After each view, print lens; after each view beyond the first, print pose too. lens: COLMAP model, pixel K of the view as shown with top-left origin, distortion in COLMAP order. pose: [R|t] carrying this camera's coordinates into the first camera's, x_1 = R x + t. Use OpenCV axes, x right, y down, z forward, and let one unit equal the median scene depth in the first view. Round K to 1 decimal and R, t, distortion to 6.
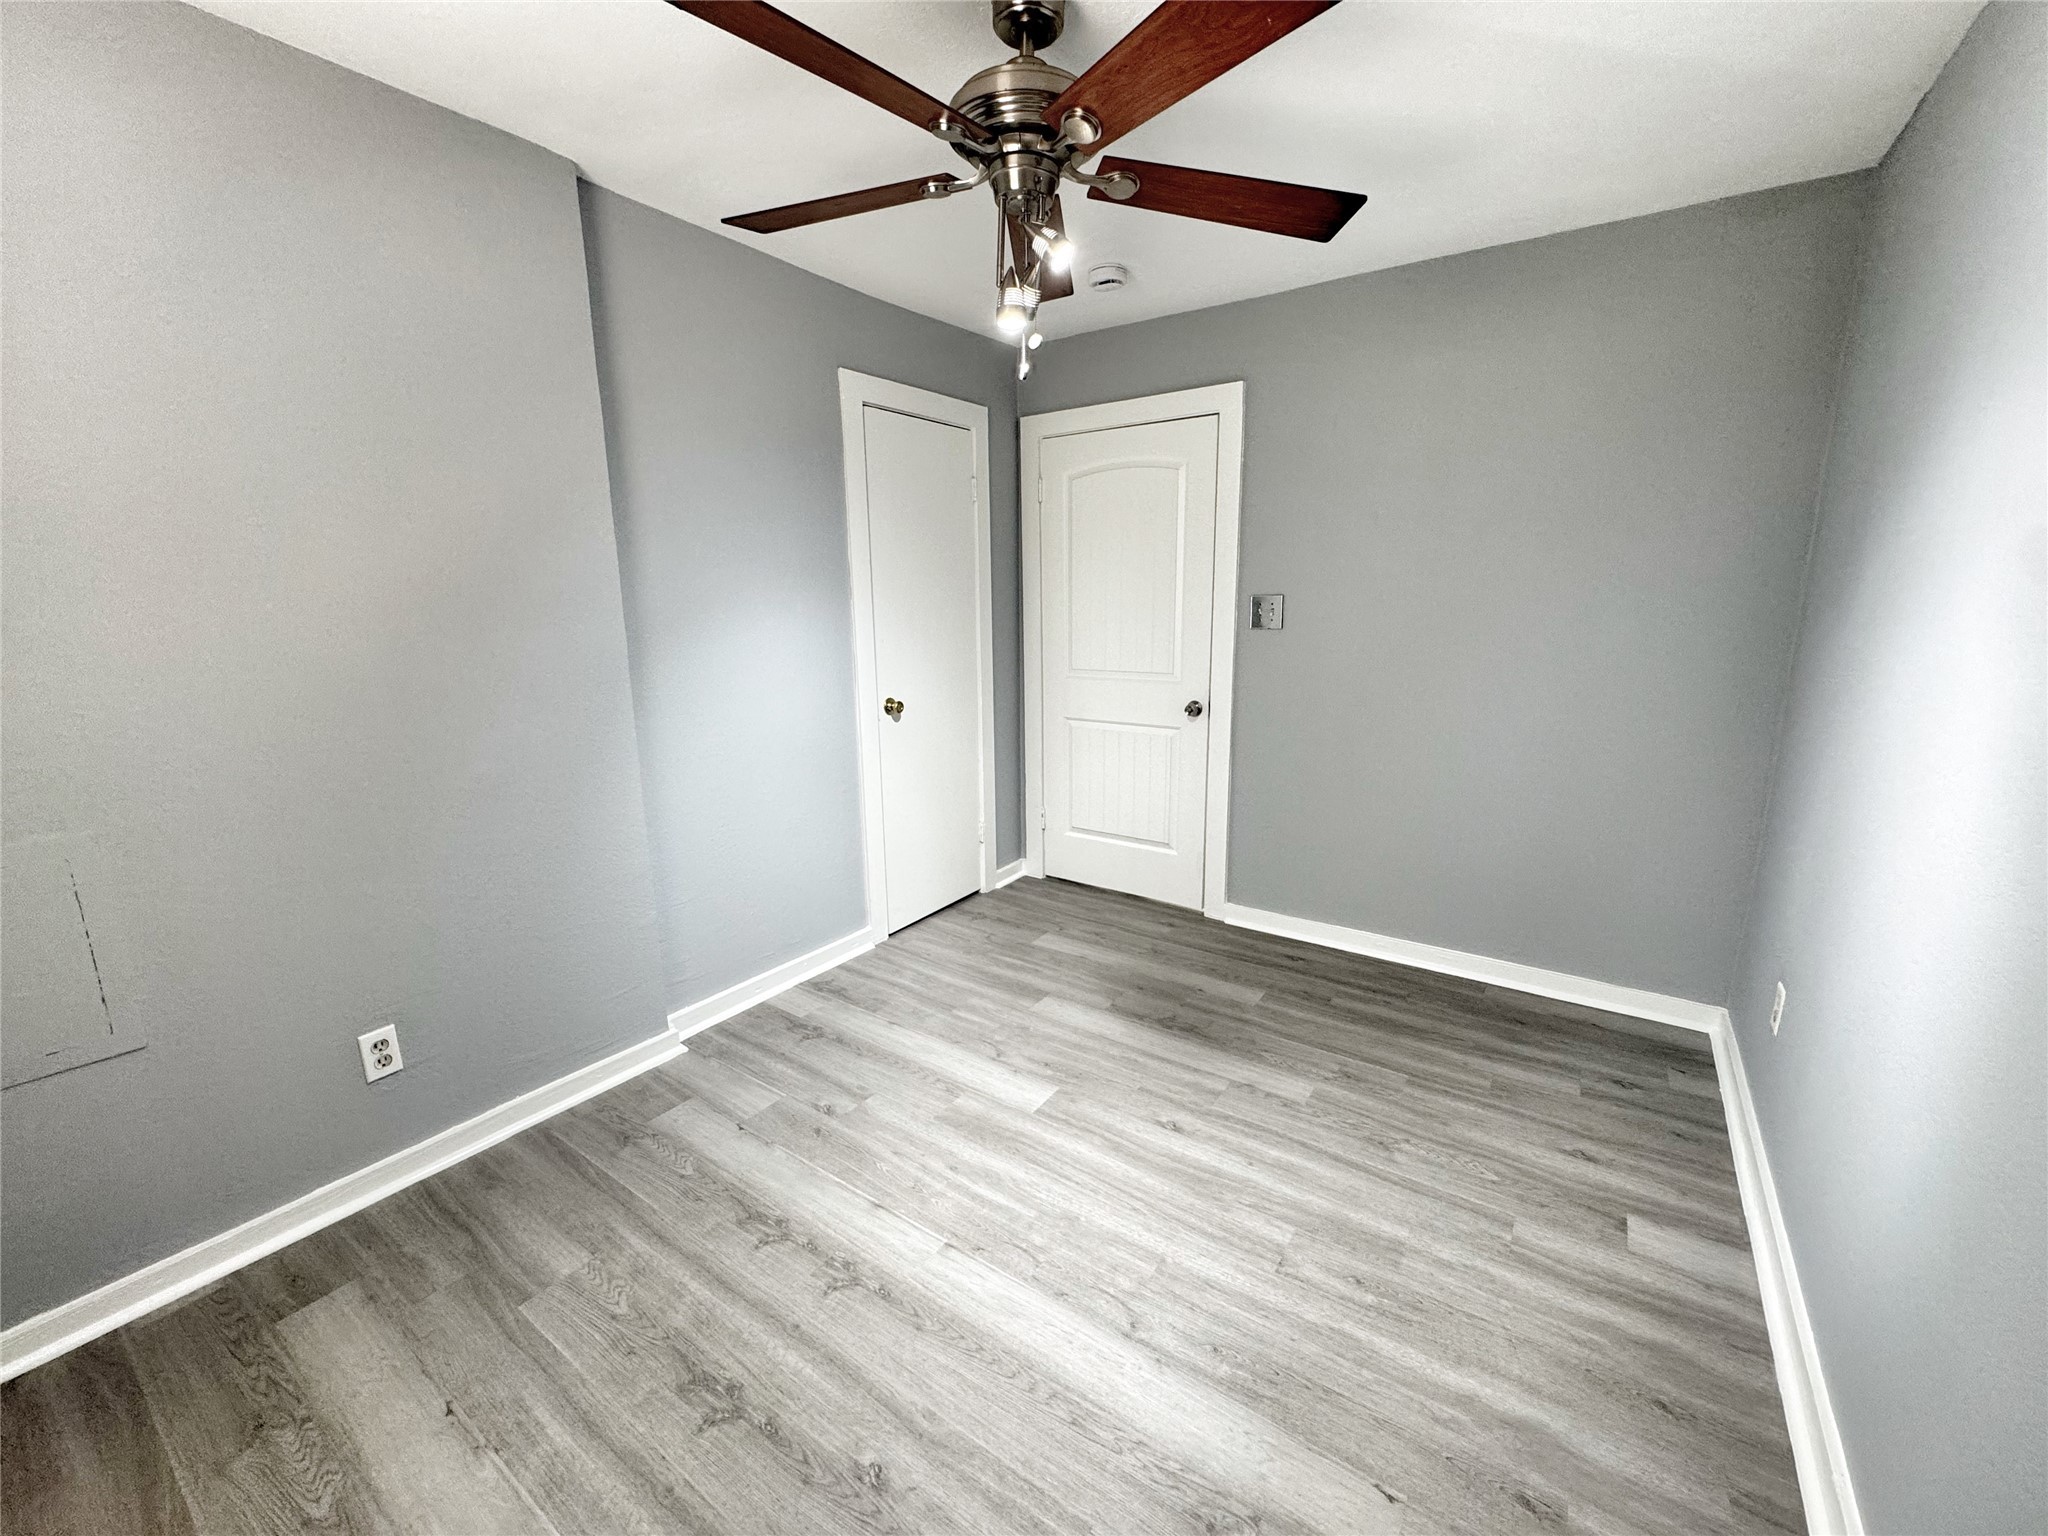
lens RADIAL K [[815.4, 0, 1025.7], [0, 815.4, 767.2], [0, 0, 1]] dist [-0.002600, -0.000482]
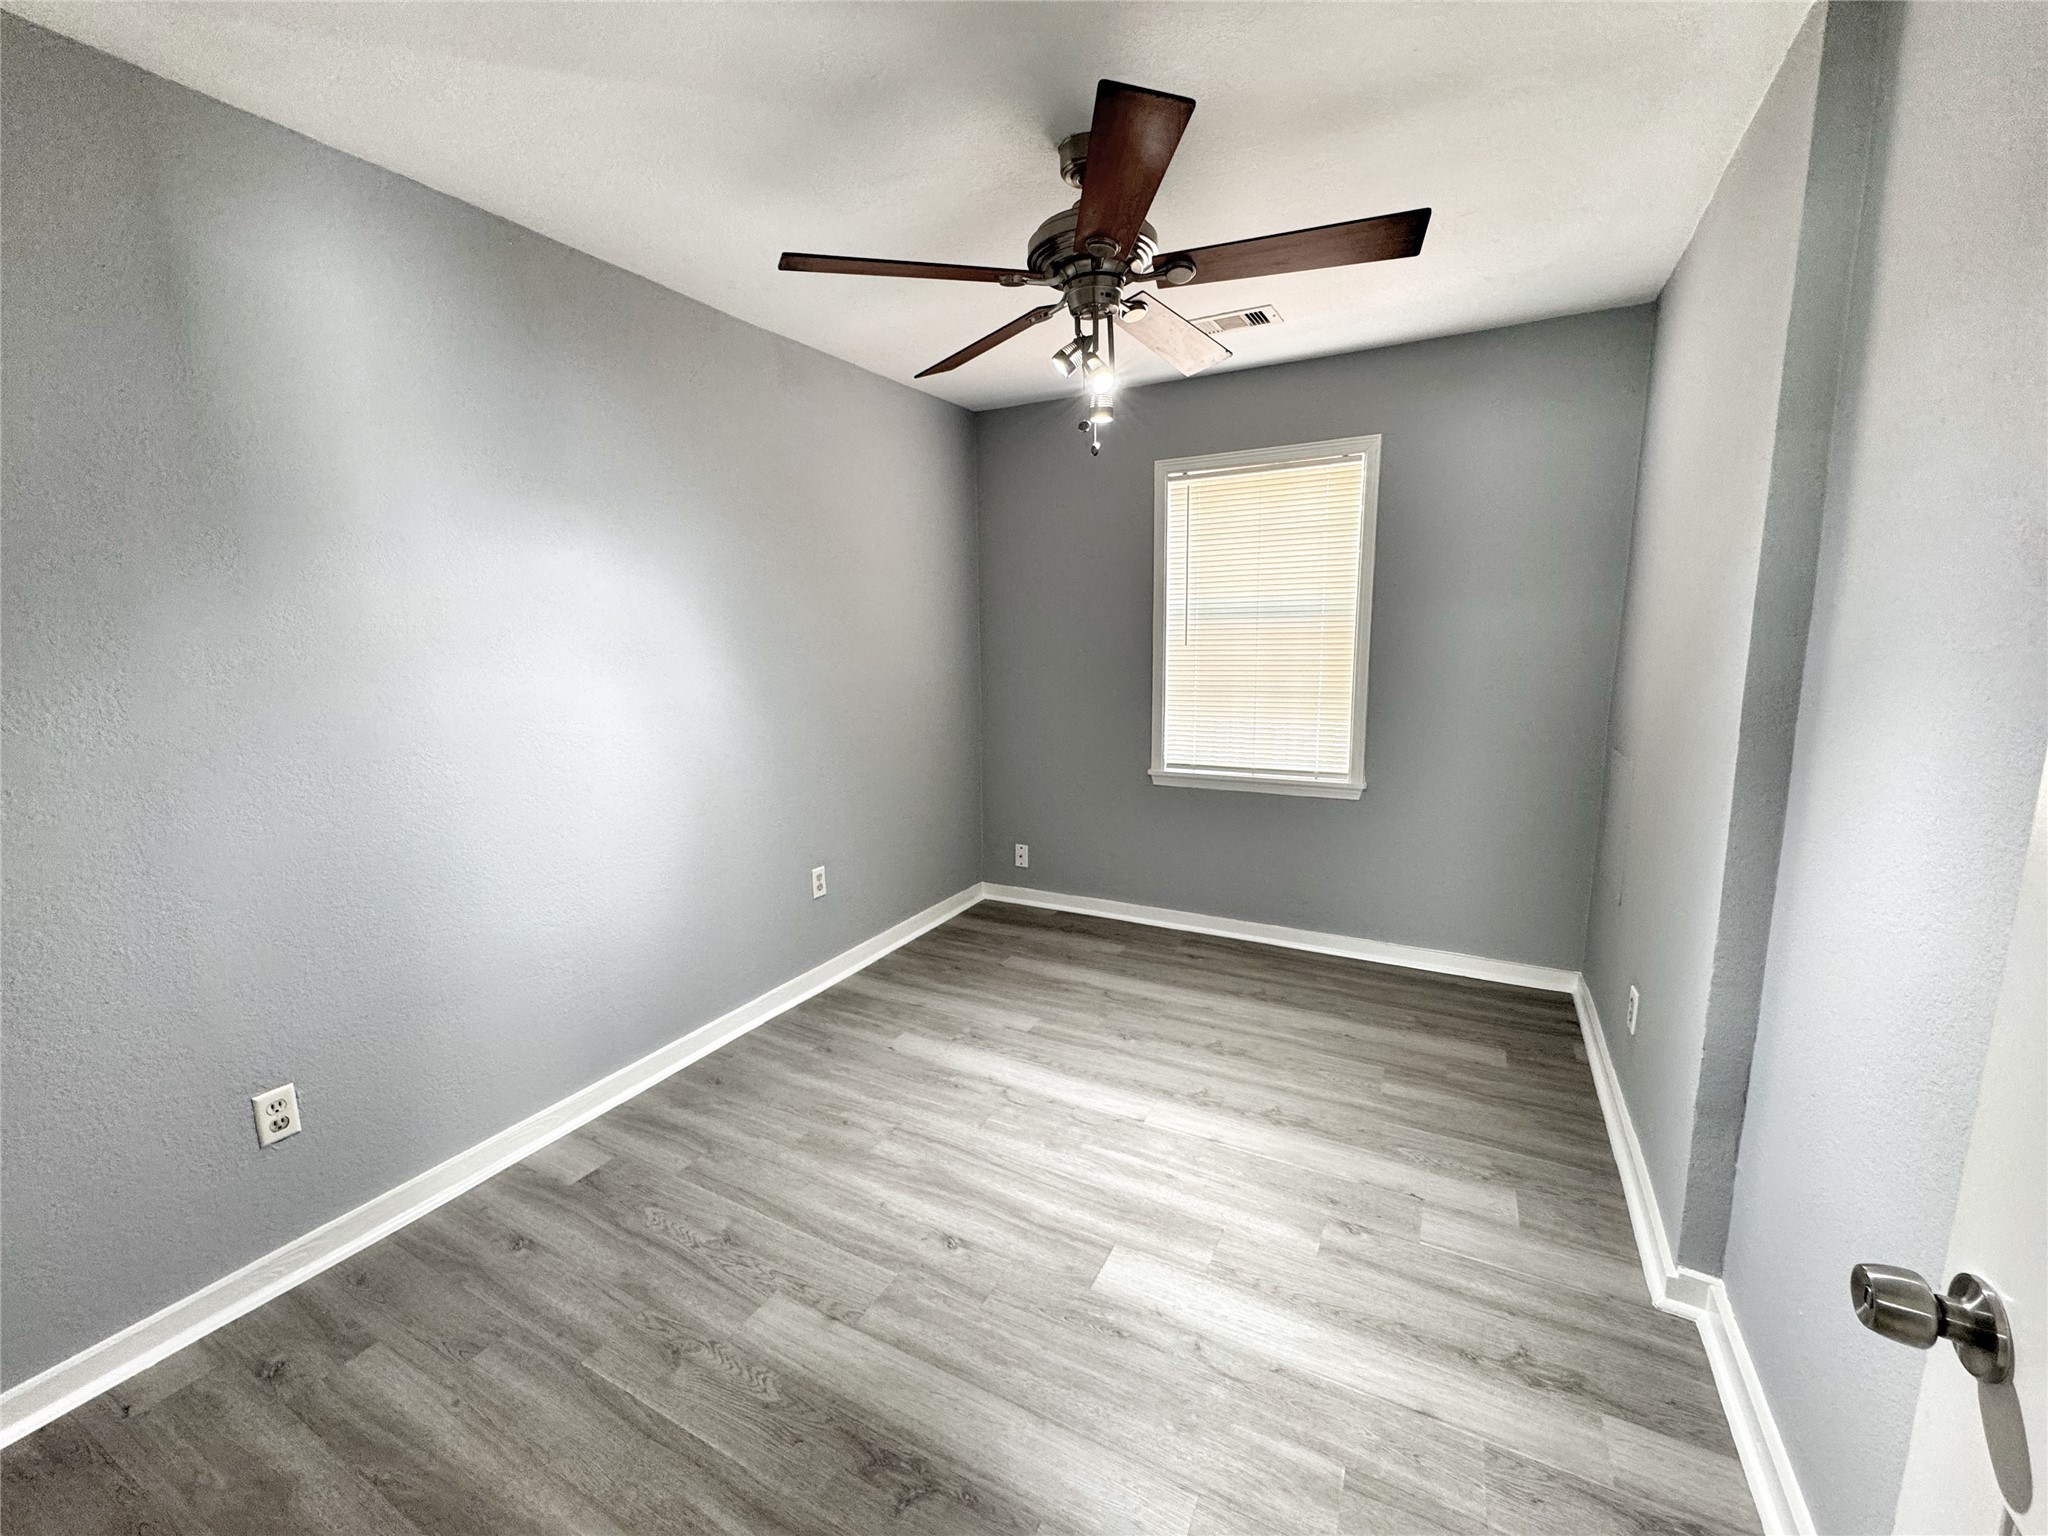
lens RADIAL K [[815.4, 0, 1025.7], [0, 815.4, 767.2], [0, 0, 1]] dist [-0.002600, -0.000482]
pose [[-0.992411, 0.038827, -0.116674, 0.193566], [-0.006734, 0.930255, 0.366852, -0.375390], [0.122781, 0.364853, -0.922934, 1.719011]]
